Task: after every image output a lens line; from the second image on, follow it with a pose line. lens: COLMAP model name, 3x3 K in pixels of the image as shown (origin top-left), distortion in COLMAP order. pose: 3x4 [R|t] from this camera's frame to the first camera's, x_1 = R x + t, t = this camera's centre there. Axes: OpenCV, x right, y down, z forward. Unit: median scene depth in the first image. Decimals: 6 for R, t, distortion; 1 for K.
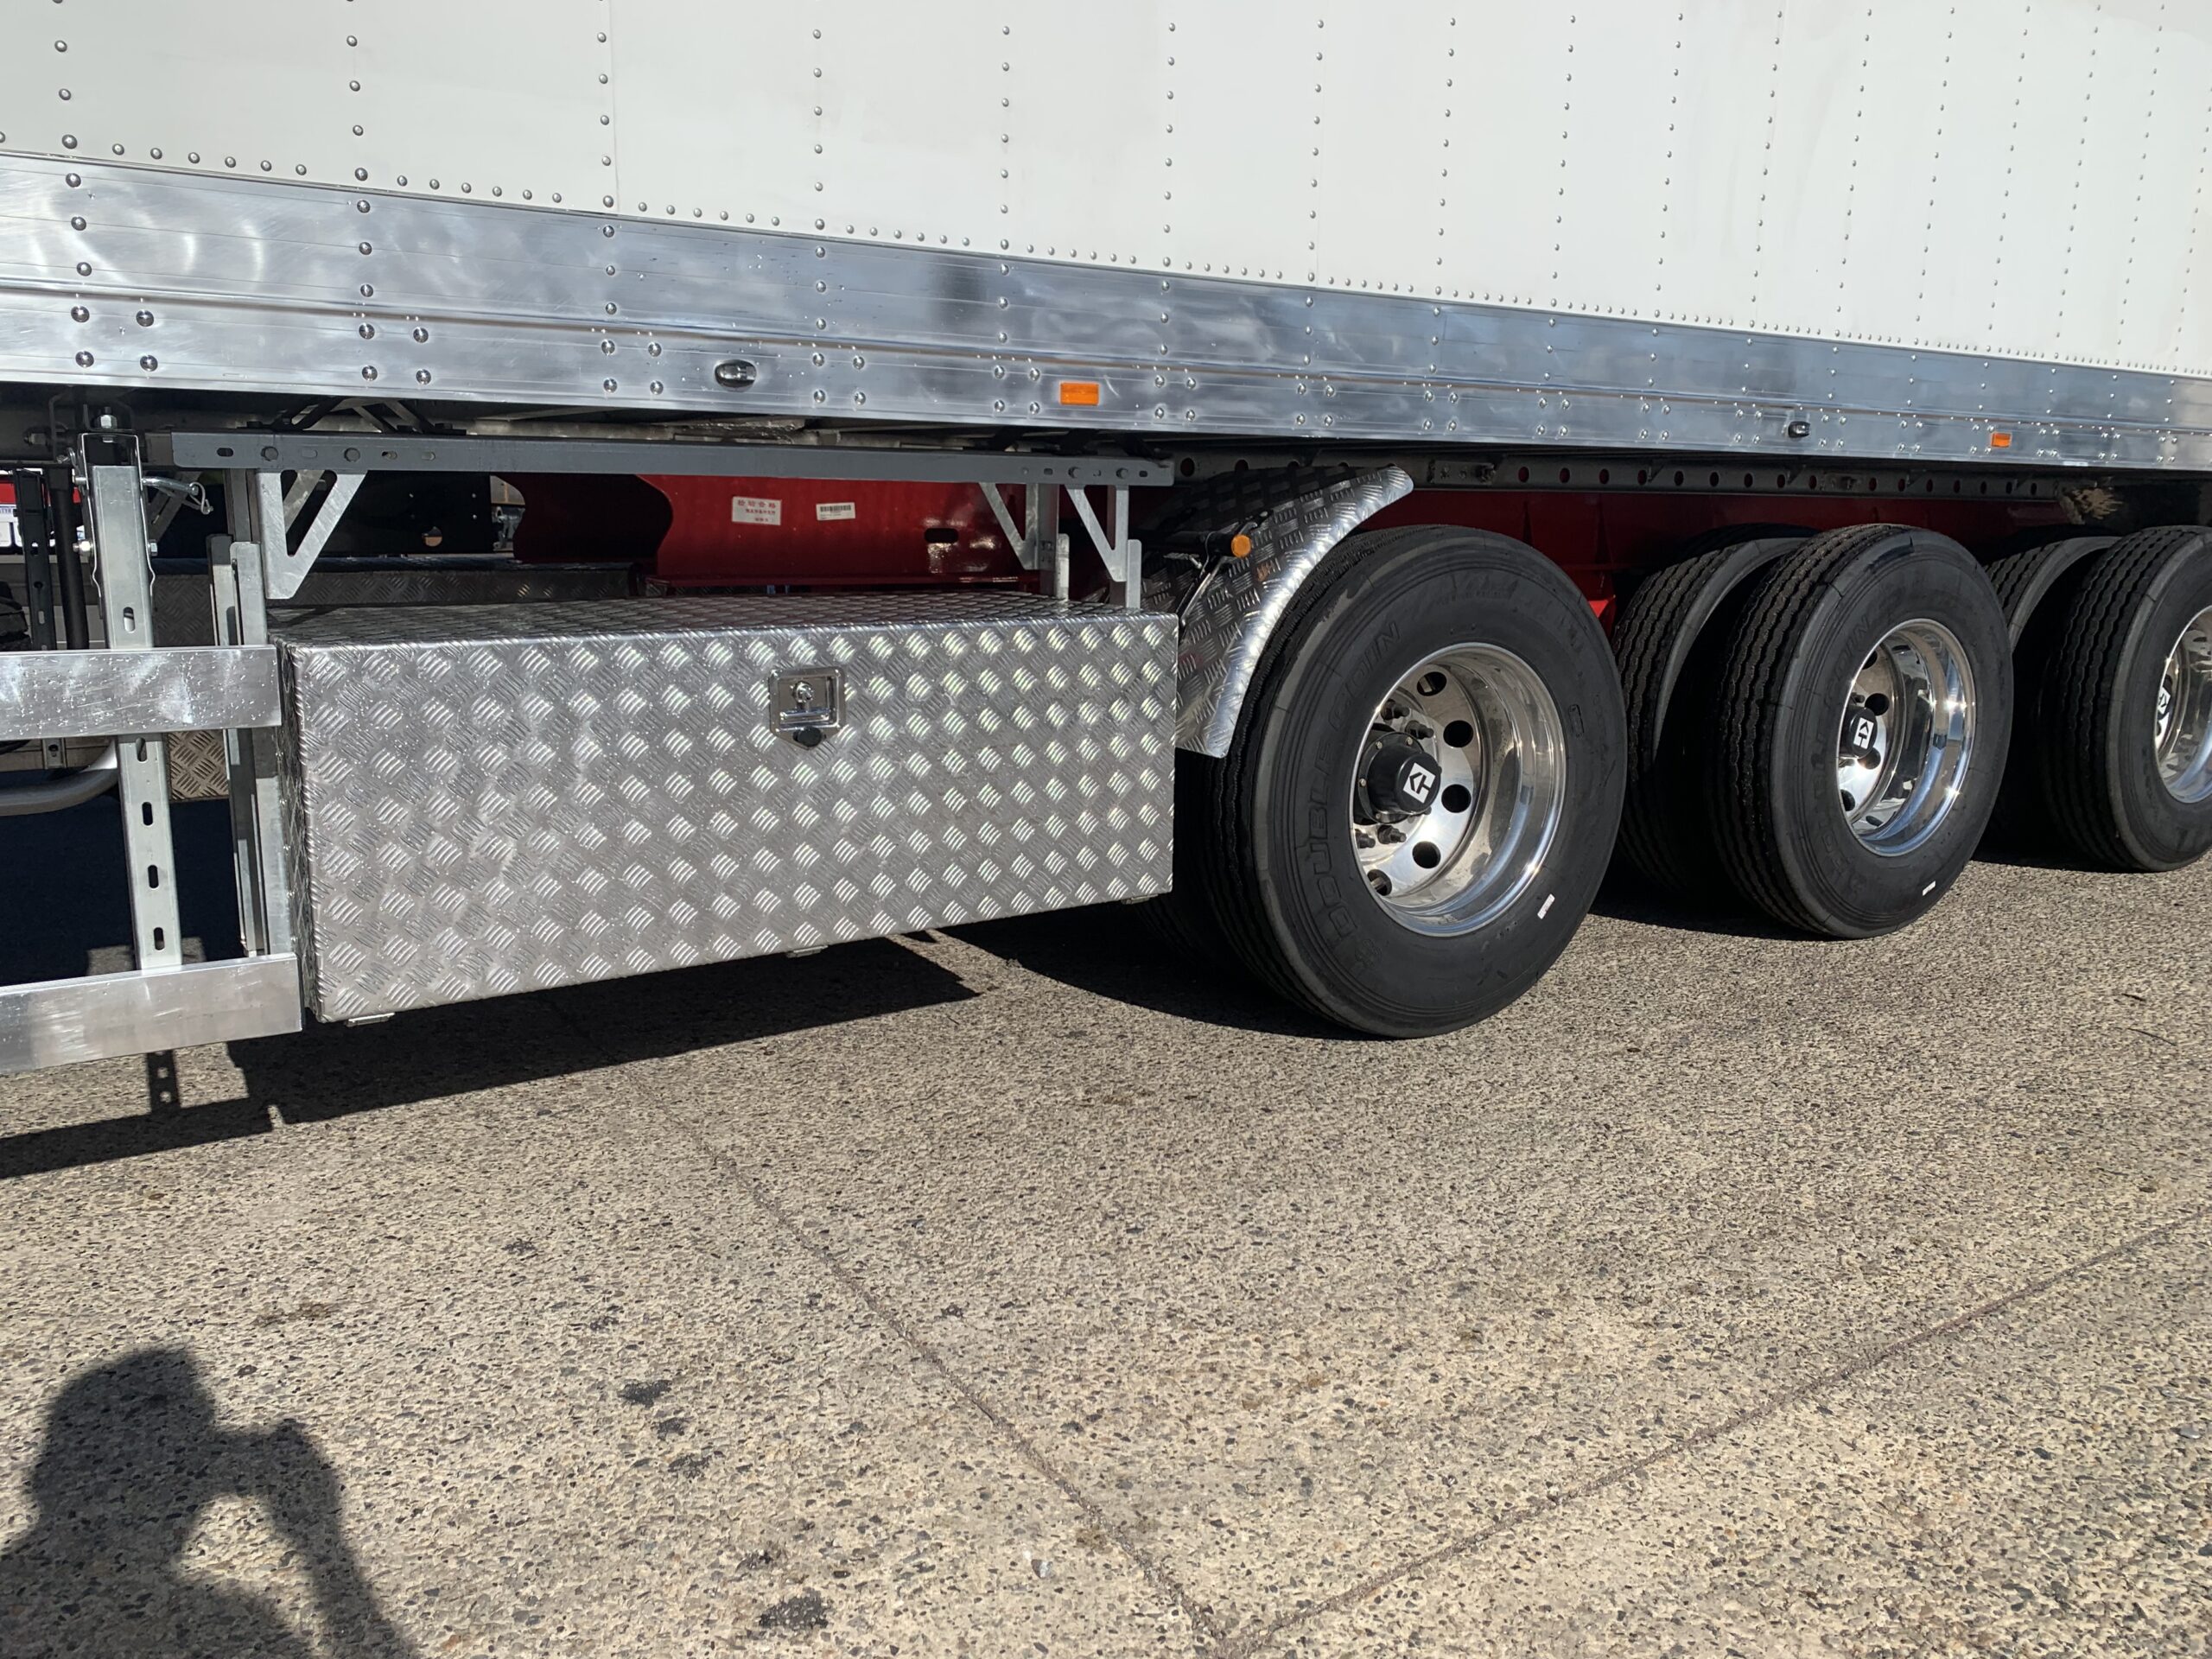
lens RADIAL K [[1705.0, 0, 1106.0], [0, 1705.0, 829.5], [0, 0, 1]] dist [0.321457, -0.617978]
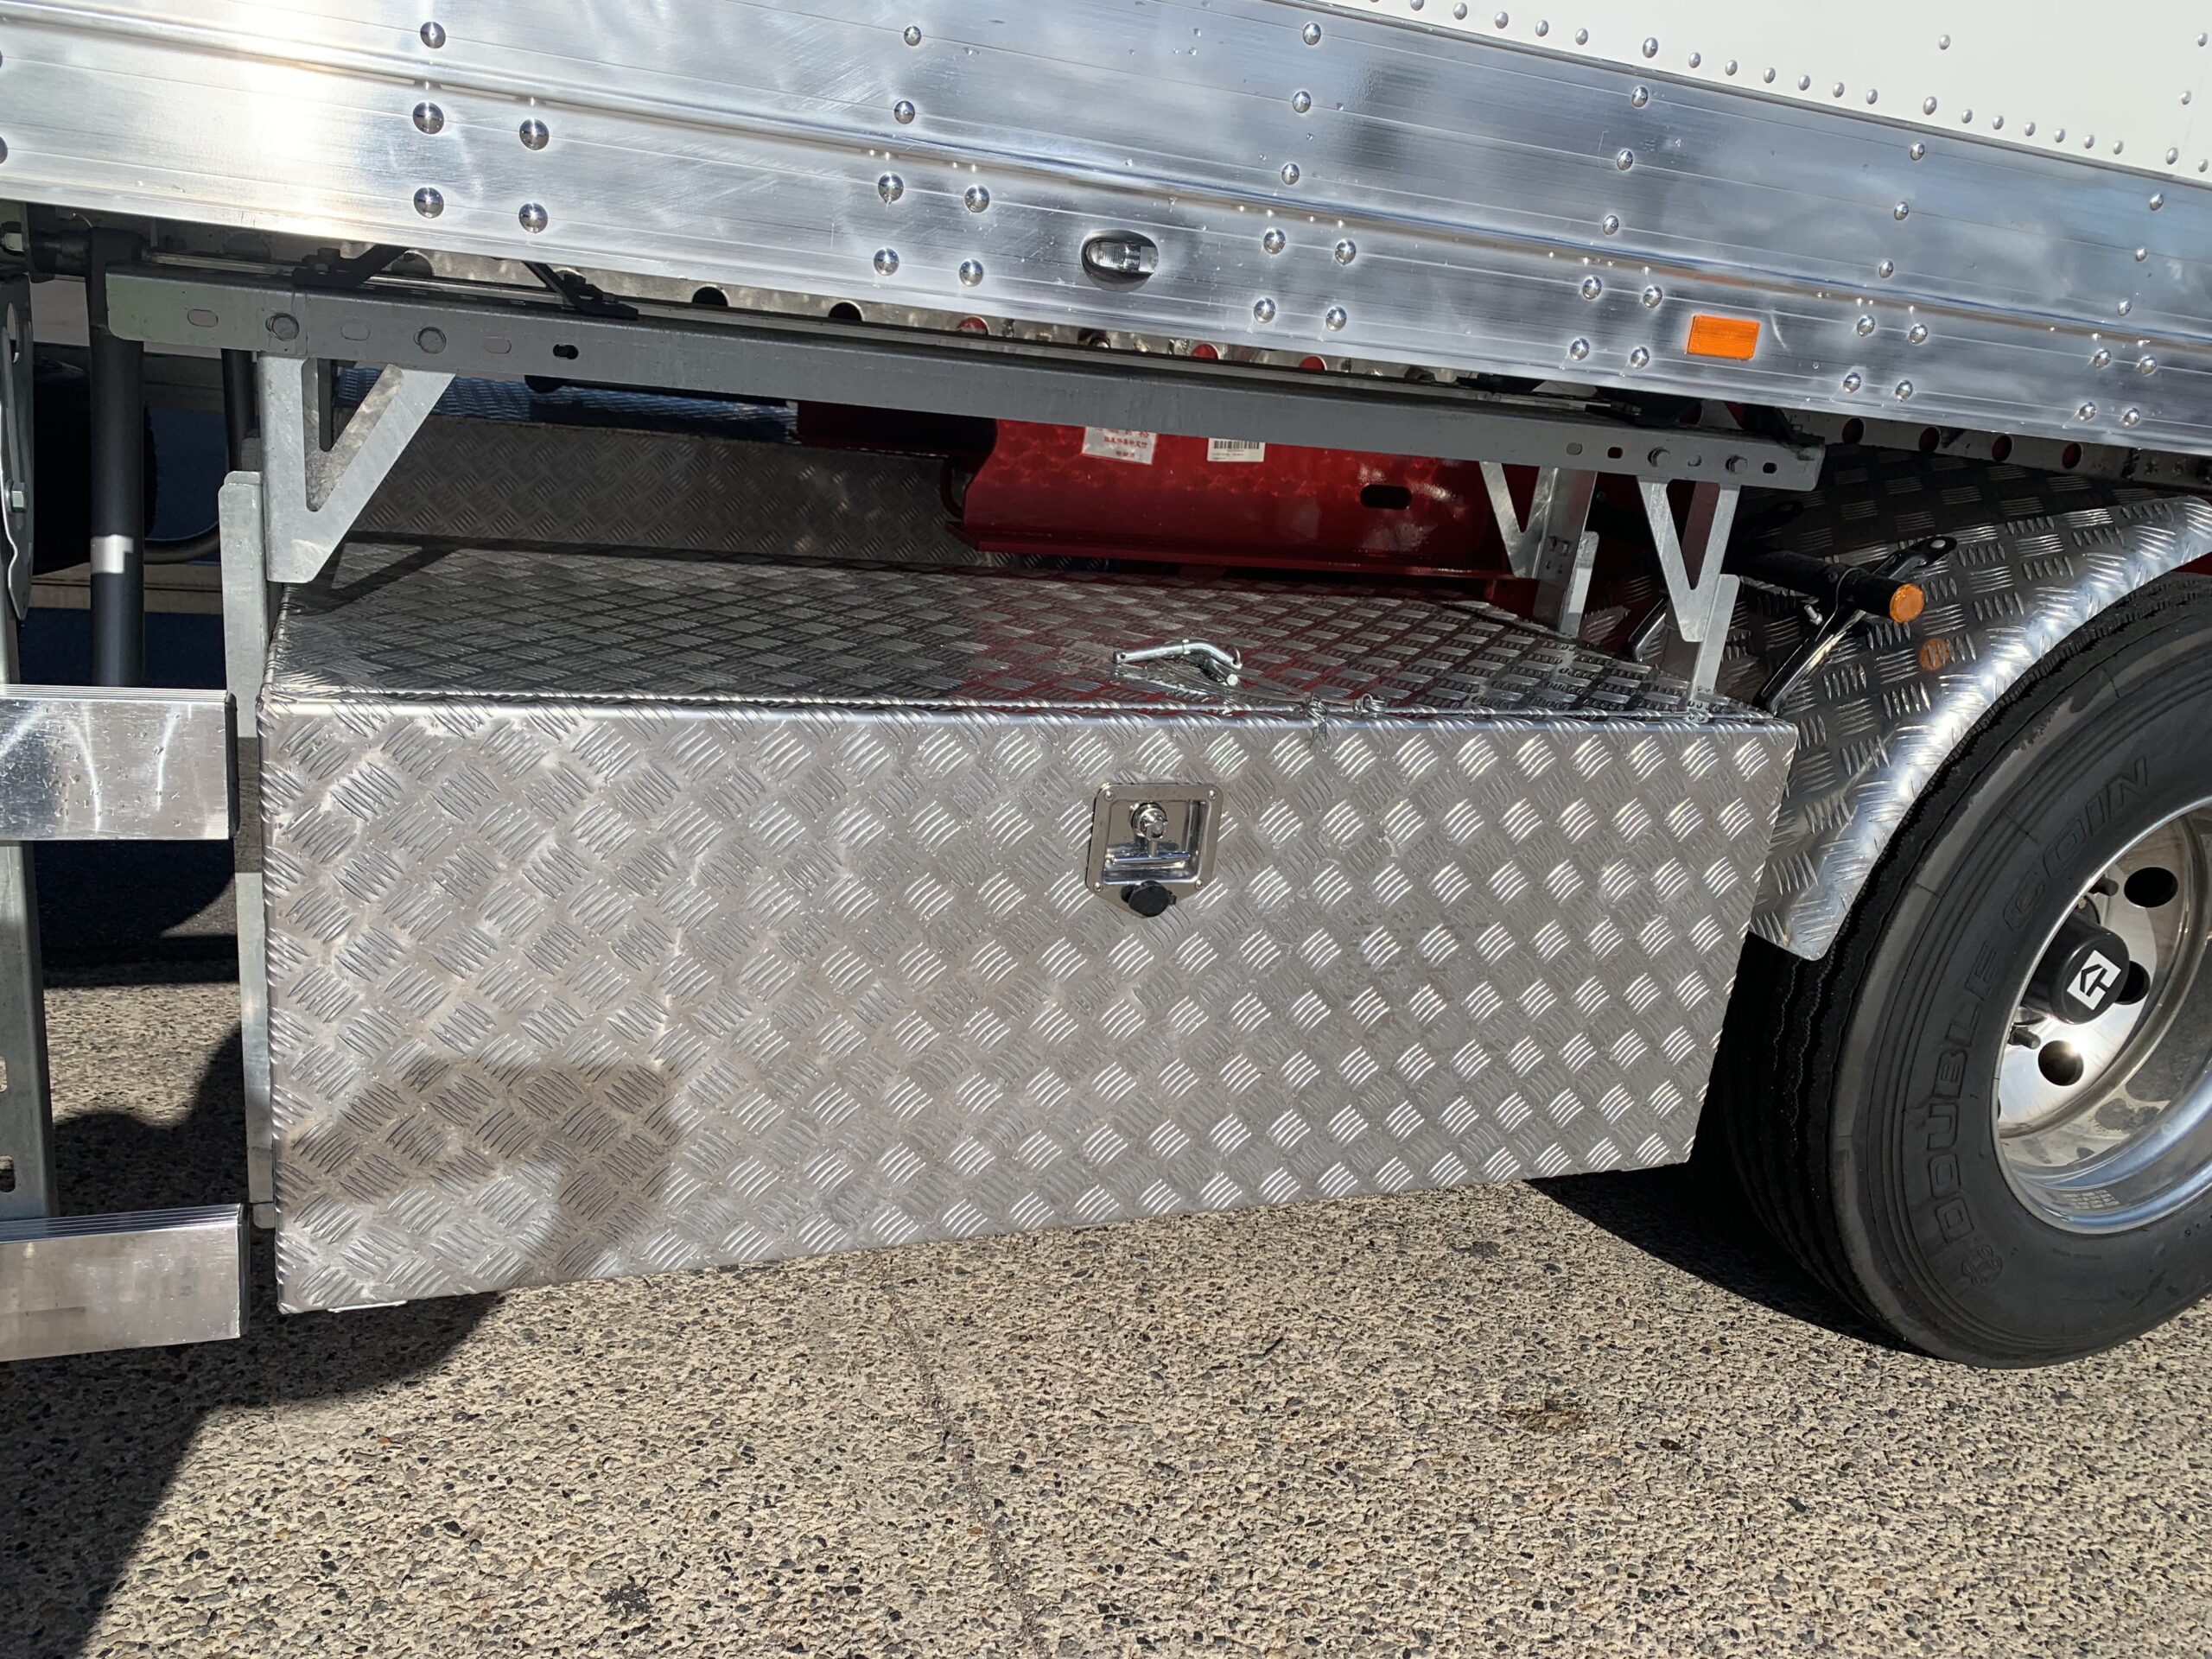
lens RADIAL K [[1665.9, 0, 1161.8], [0, 1665.9, 836.1], [0, 0, 1]] dist [0.055641, -0.007189]
pose [[0.978765, 0.158997, -0.129379, -0.090527], [-0.142809, 0.981690, 0.126058, -0.132394], [0.147053, -0.104904, 0.983550, 0.416407]]
